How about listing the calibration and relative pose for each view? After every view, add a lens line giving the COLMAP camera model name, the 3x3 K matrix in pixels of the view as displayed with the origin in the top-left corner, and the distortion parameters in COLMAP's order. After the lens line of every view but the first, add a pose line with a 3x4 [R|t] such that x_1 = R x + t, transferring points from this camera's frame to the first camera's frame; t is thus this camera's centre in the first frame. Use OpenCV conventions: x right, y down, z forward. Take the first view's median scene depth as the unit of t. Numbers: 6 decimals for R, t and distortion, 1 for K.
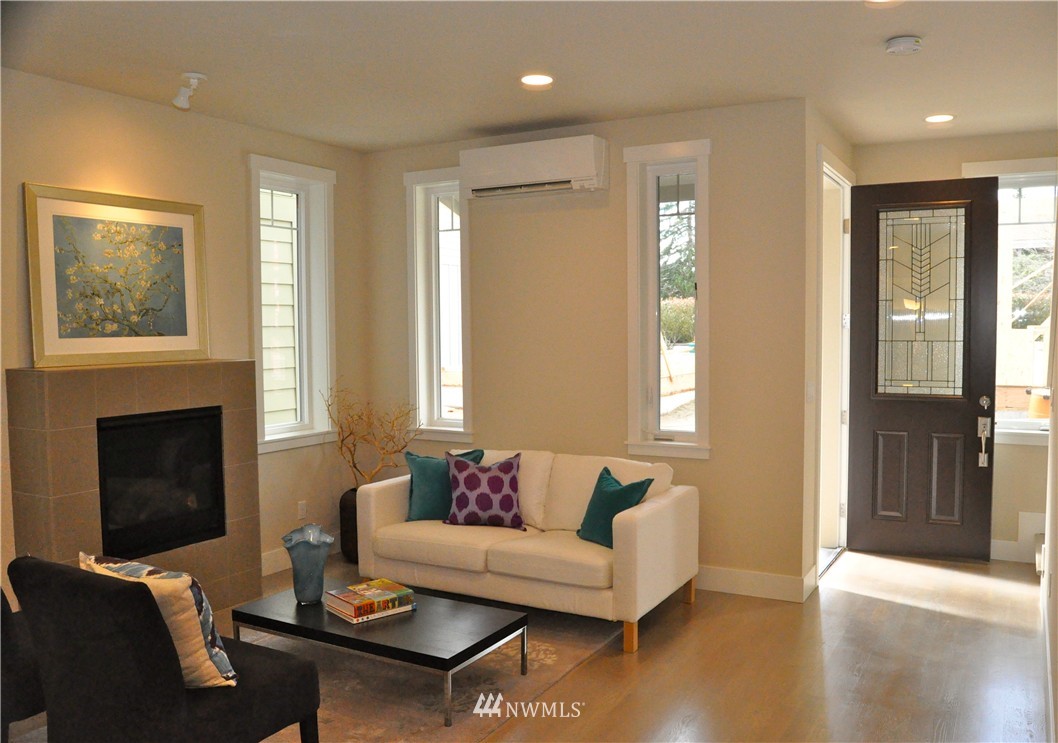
lens RADIAL K [[891.1, 0, 532.6], [0, 891.1, 379.4], [0, 0, 1]] dist [-0.062720, -0.001004]
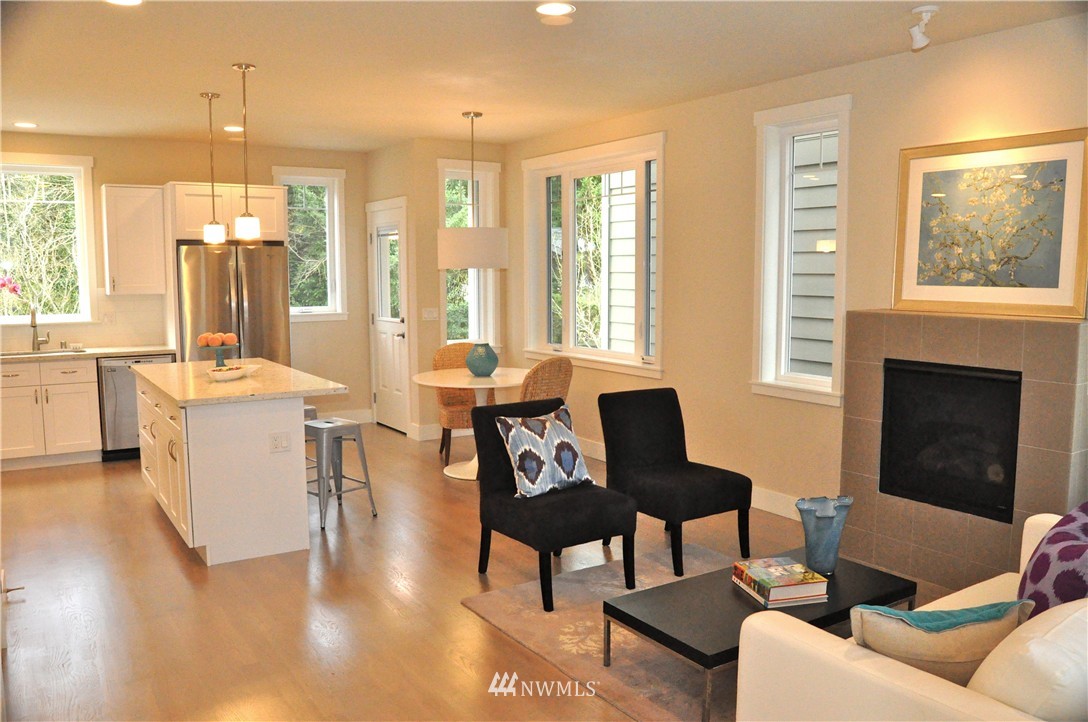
lens RADIAL K [[839.4, 0, 544.2], [0, 839.4, 360.8], [0, 0, 1]] dist [-0.089511, 0.005731]
pose [[-0.463462, 0.092967, -0.881226, 0.568959], [-0.057185, 0.989270, 0.134441, -0.062104], [0.884269, 0.112701, -0.453173, 1.009506]]
